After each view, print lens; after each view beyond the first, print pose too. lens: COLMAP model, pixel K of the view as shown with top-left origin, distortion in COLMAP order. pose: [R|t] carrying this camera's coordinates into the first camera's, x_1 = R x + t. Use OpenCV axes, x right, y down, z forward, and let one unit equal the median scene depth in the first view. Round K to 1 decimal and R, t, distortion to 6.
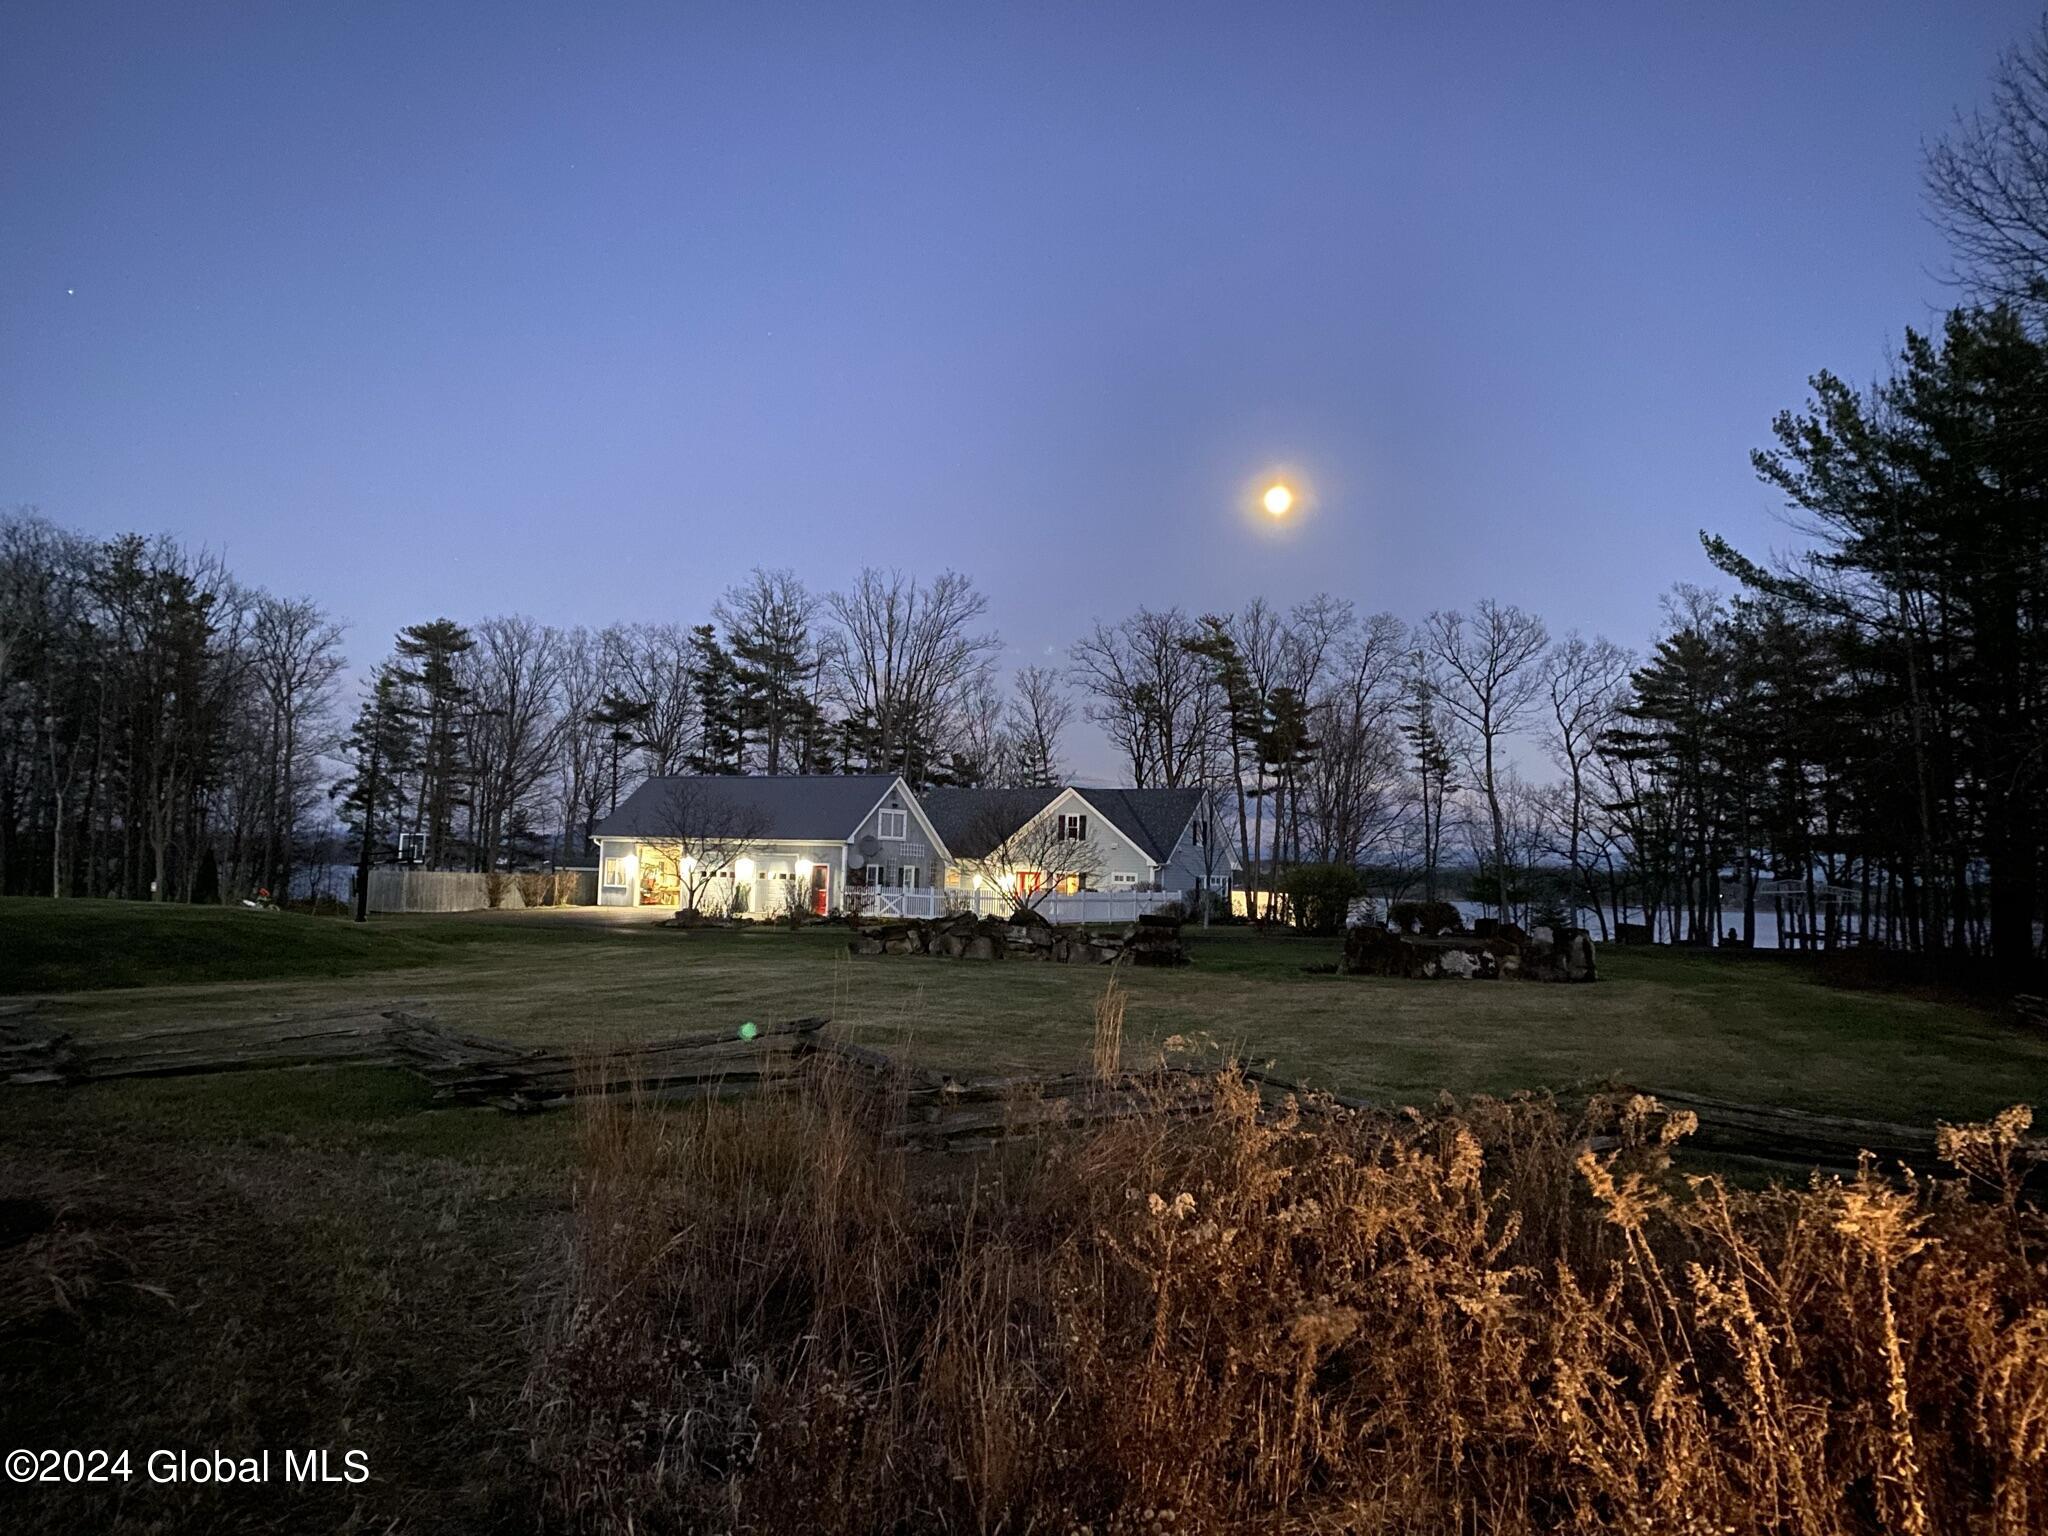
lens RADIAL K [[1563.5, 0, 1028.5], [0, 1563.5, 762.3], [0, 0, 1]] dist [0.119620, 0.001665]
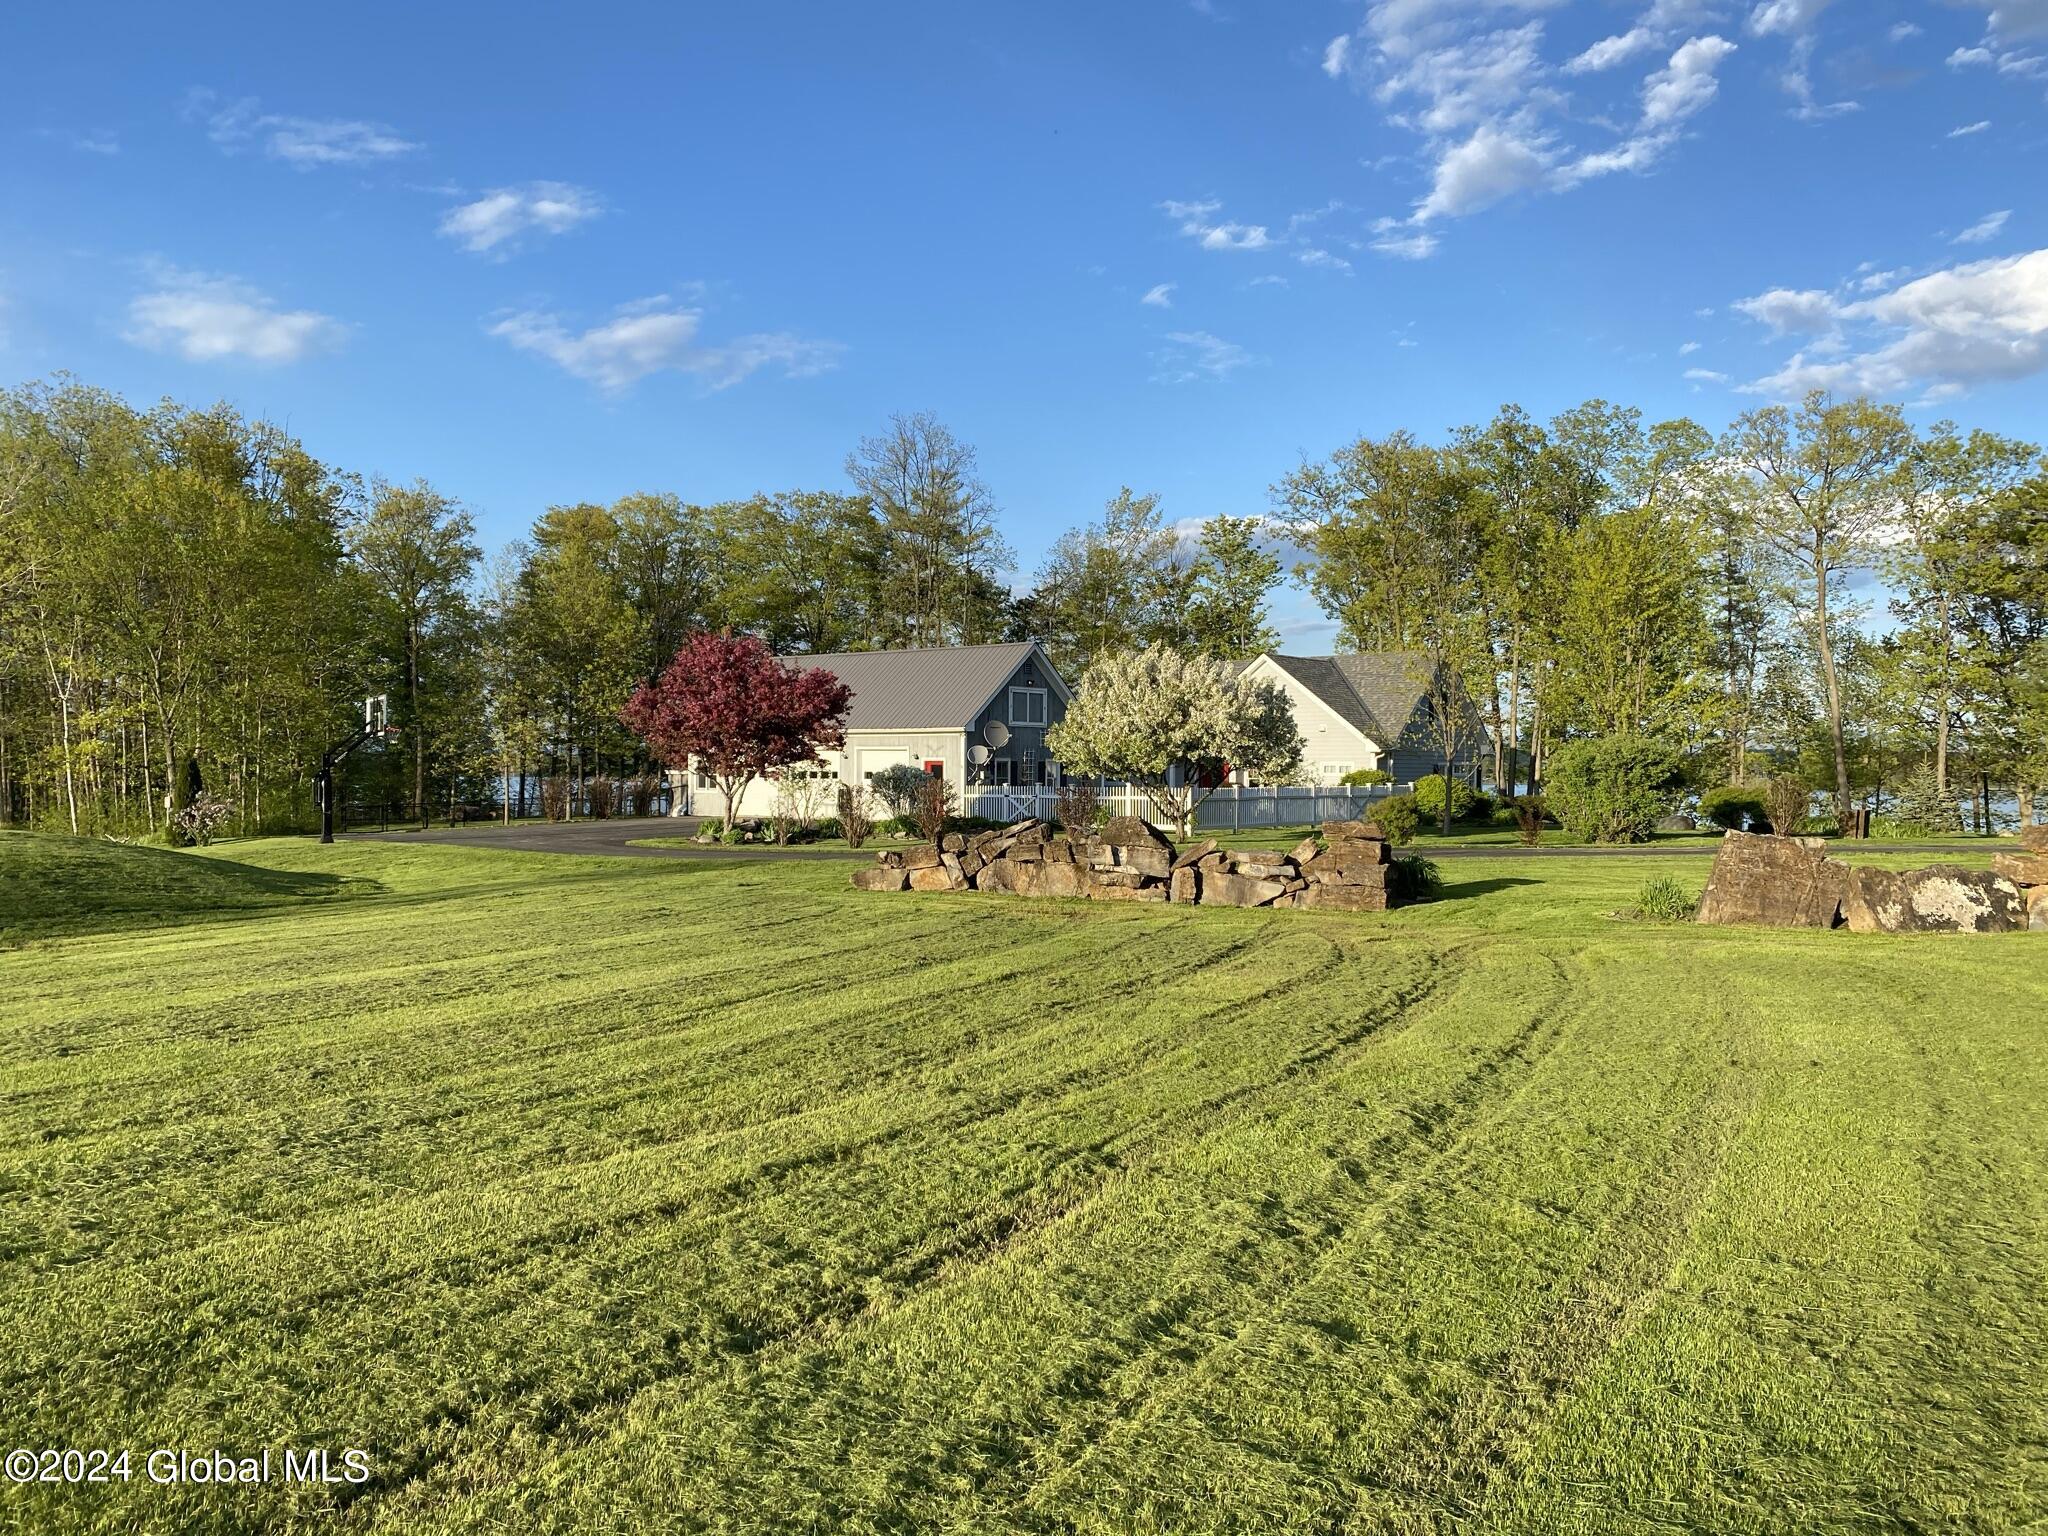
lens RADIAL K [[1562.2, 0, 1025.2], [0, 1562.2, 766.4], [0, 0, 1]] dist [0.074859, 0.000065]
pose [[0.988218, -0.023720, -0.151202, 0.018631], [0.033660, 0.997413, 0.063523, 0.013608], [0.149304, -0.067864, 0.986460, 0.154349]]
